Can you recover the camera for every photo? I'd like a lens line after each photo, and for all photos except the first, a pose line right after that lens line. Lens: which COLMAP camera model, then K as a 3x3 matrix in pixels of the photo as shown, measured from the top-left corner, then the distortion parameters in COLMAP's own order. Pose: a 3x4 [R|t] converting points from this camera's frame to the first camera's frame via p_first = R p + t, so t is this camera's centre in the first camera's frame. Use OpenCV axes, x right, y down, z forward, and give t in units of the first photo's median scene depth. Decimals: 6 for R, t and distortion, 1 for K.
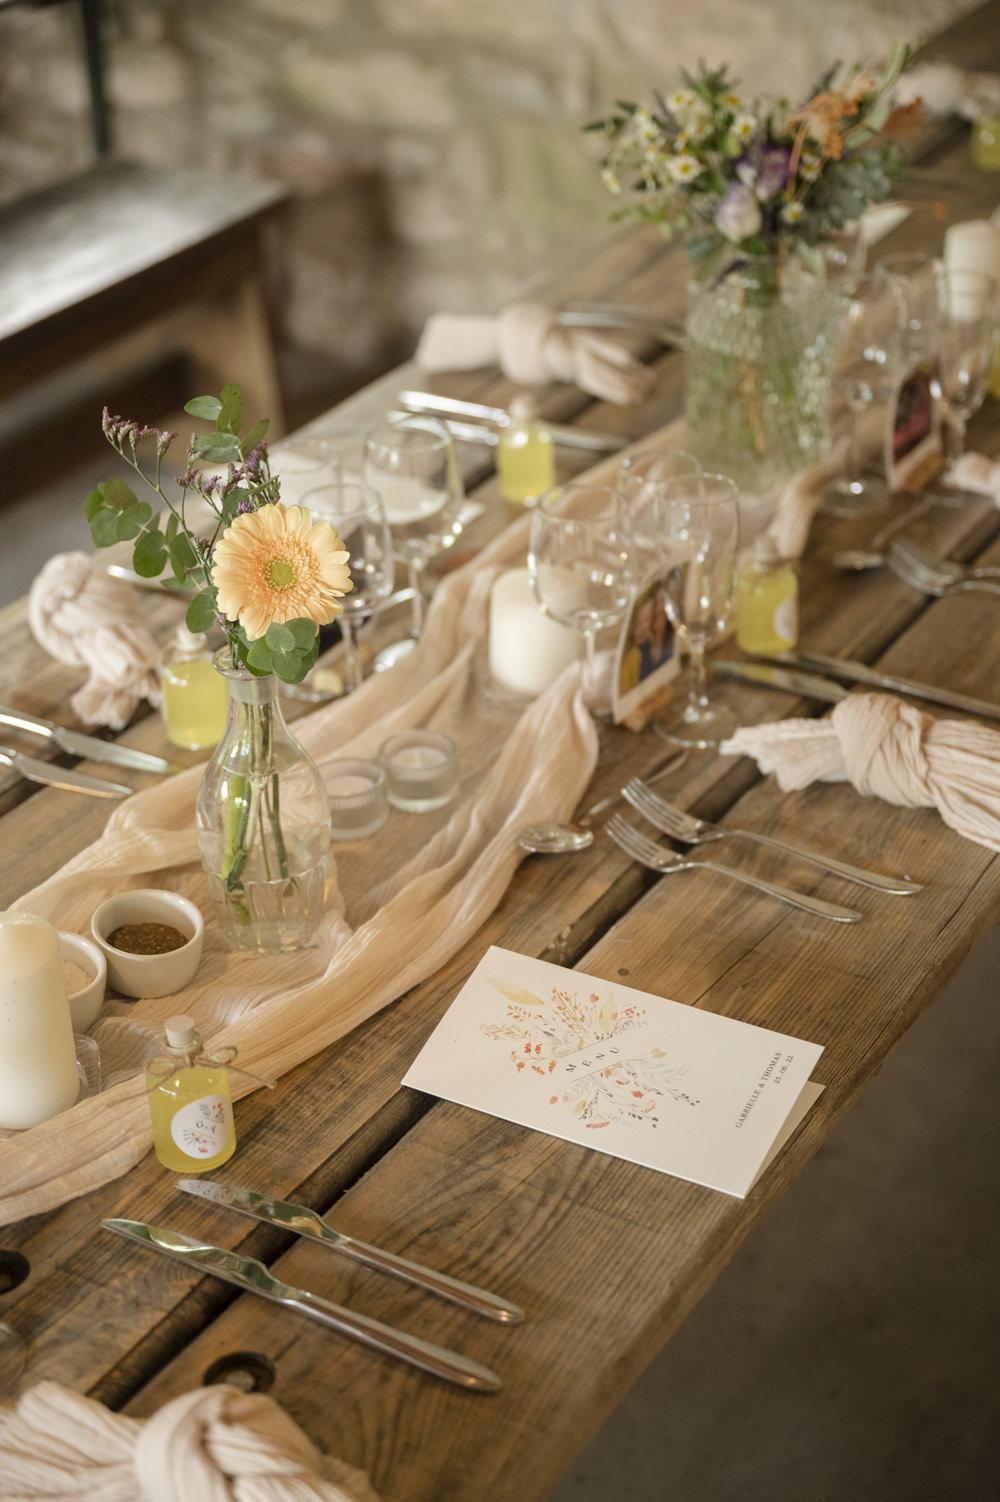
lens RADIAL K [[2485.8, 0, 500.0], [0, 2485.8, 751.0], [0, 0, 1]] dist [-0.007560, -0.066899]
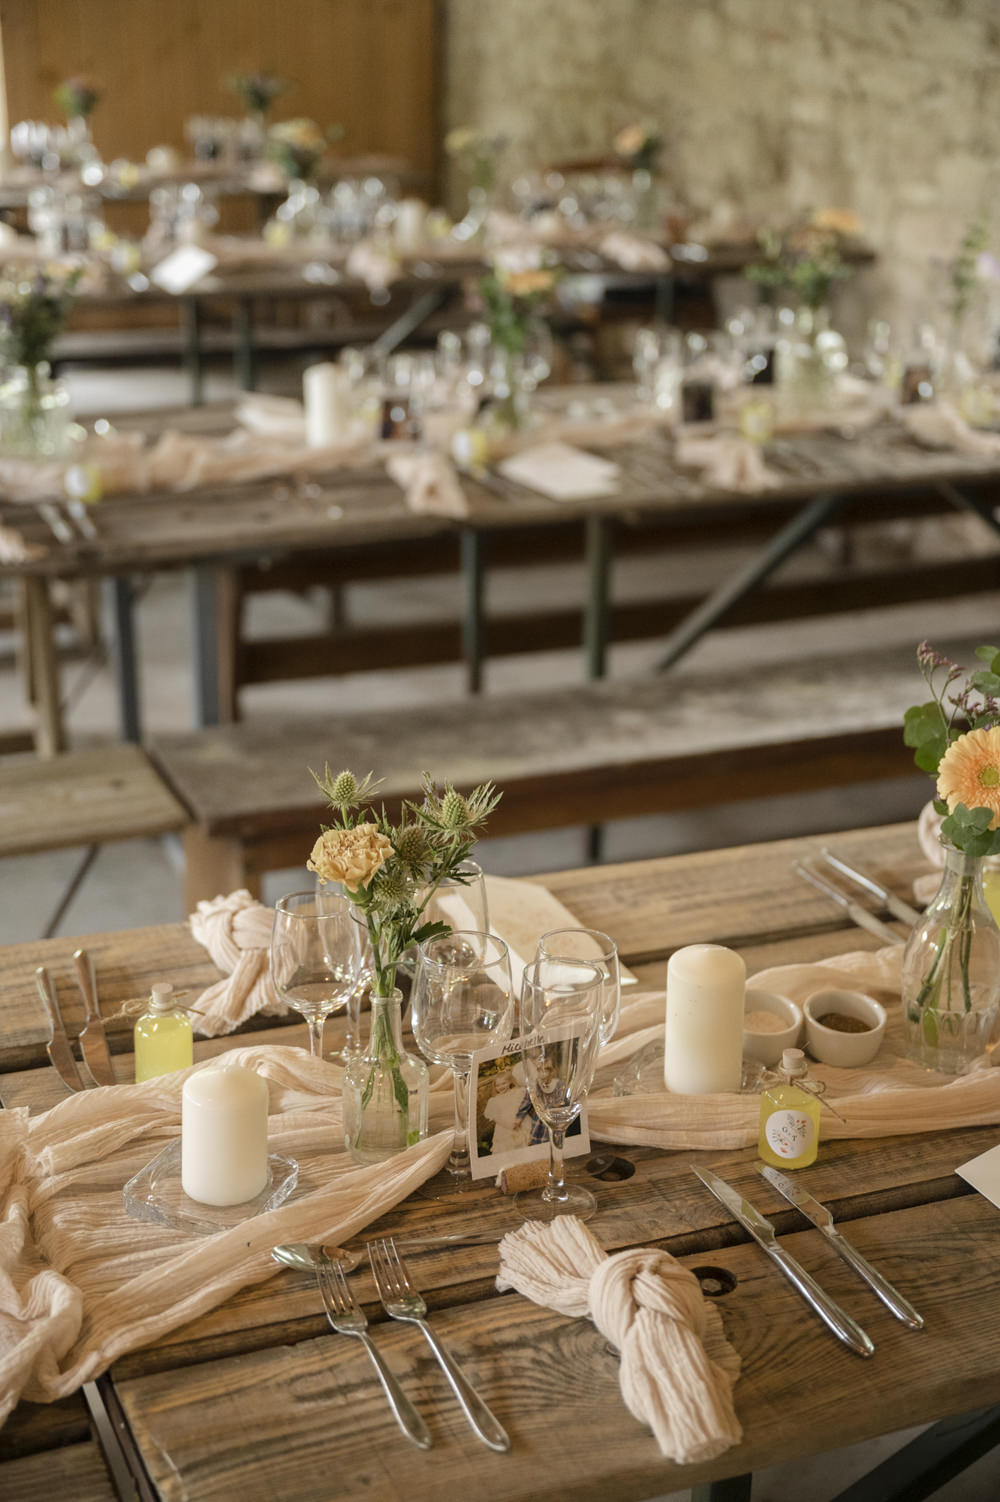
lens RADIAL K [[2161.3, 0, 500.0], [0, 2161.3, 751.0], [0, 0, 1]] dist [-0.067084, -0.148544]
pose [[0.798674, 0.238630, -0.552427, 0.284483], [-0.329241, 0.941705, -0.069217, 0.069782], [0.503706, 0.237164, 0.830683, -0.088184]]
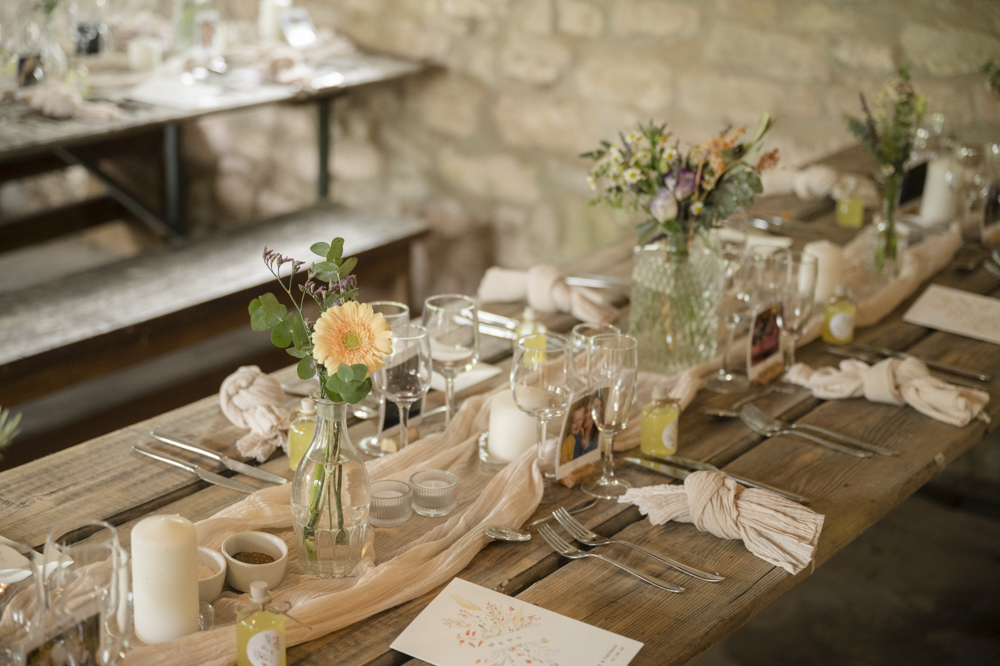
lens RADIAL K [[1655.0, 0, 500.0], [0, 1655.0, 333.0], [0, 0, 1]] dist [-0.007560, -0.066899]
pose [[0.994736, 0.081602, -0.061986, 0.071392], [-0.092505, 0.975306, -0.200554, 0.121109], [0.044089, 0.205232, 0.977720, -0.103115]]
